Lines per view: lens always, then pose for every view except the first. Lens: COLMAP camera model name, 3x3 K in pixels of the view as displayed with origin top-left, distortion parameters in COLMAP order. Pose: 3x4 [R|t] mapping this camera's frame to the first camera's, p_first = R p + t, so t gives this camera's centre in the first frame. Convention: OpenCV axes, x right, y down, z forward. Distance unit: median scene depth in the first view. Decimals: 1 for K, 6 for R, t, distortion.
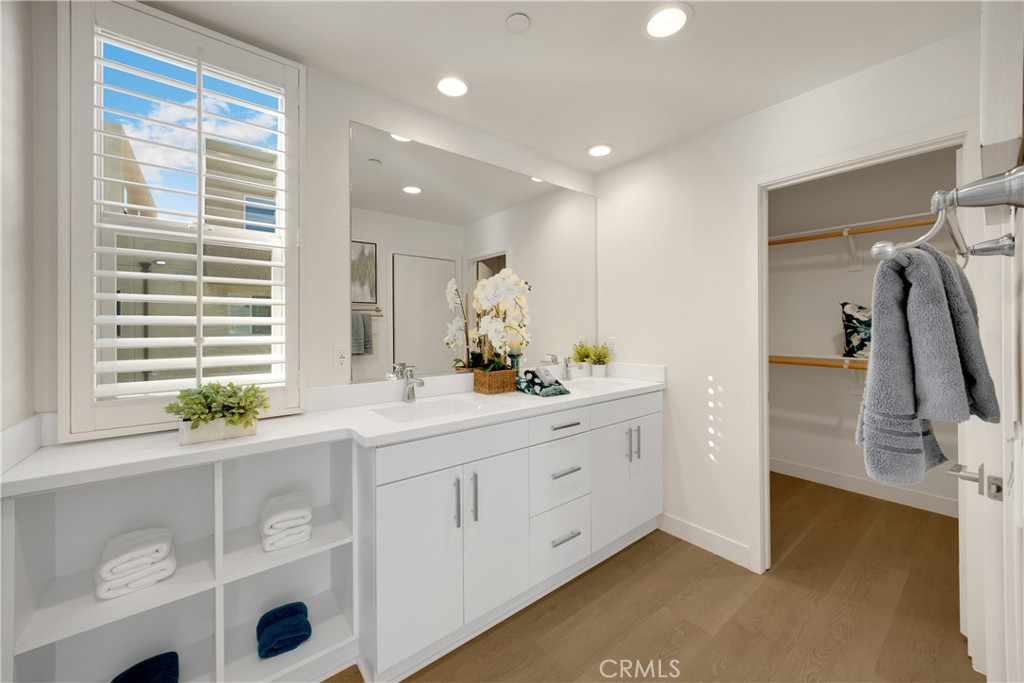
lens RADIAL K [[399.3, 0, 523.5], [0, 399.3, 327.4], [0, 0, 1]] dist [0.002423, 0.000663]
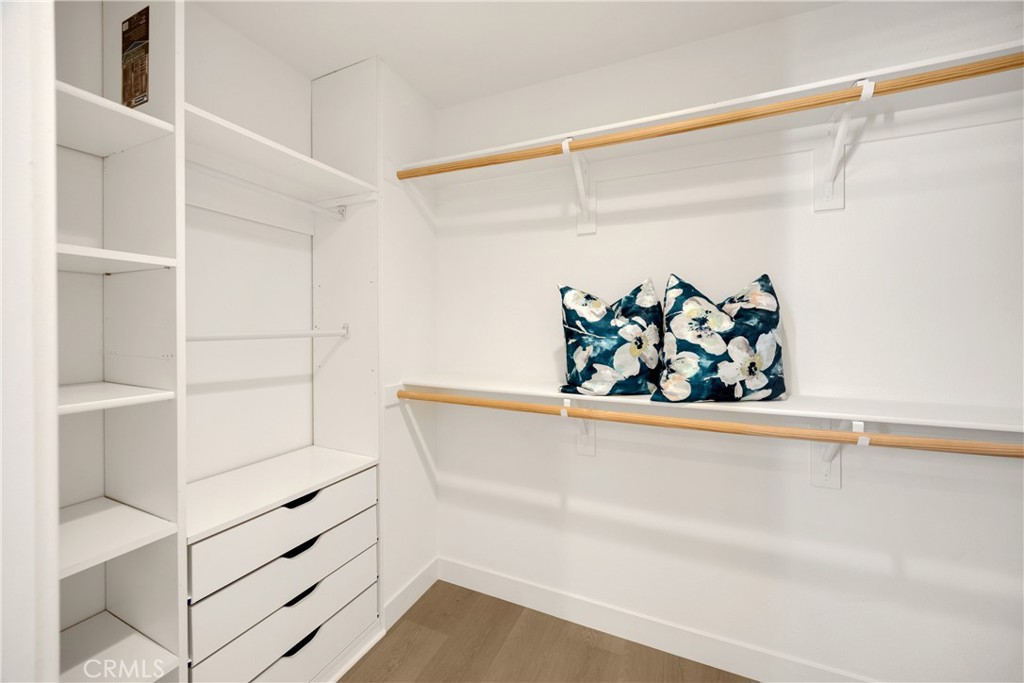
lens RADIAL K [[399.3, 0, 512.9], [0, 399.3, 338.1], [0, 0, 1]] dist [0.002423, 0.000663]
pose [[0.898969, -0.005333, 0.437980, 0.523689], [-0.002615, 0.999843, 0.017542, -0.005003], [-0.438005, -0.016915, 0.898813, 0.573932]]
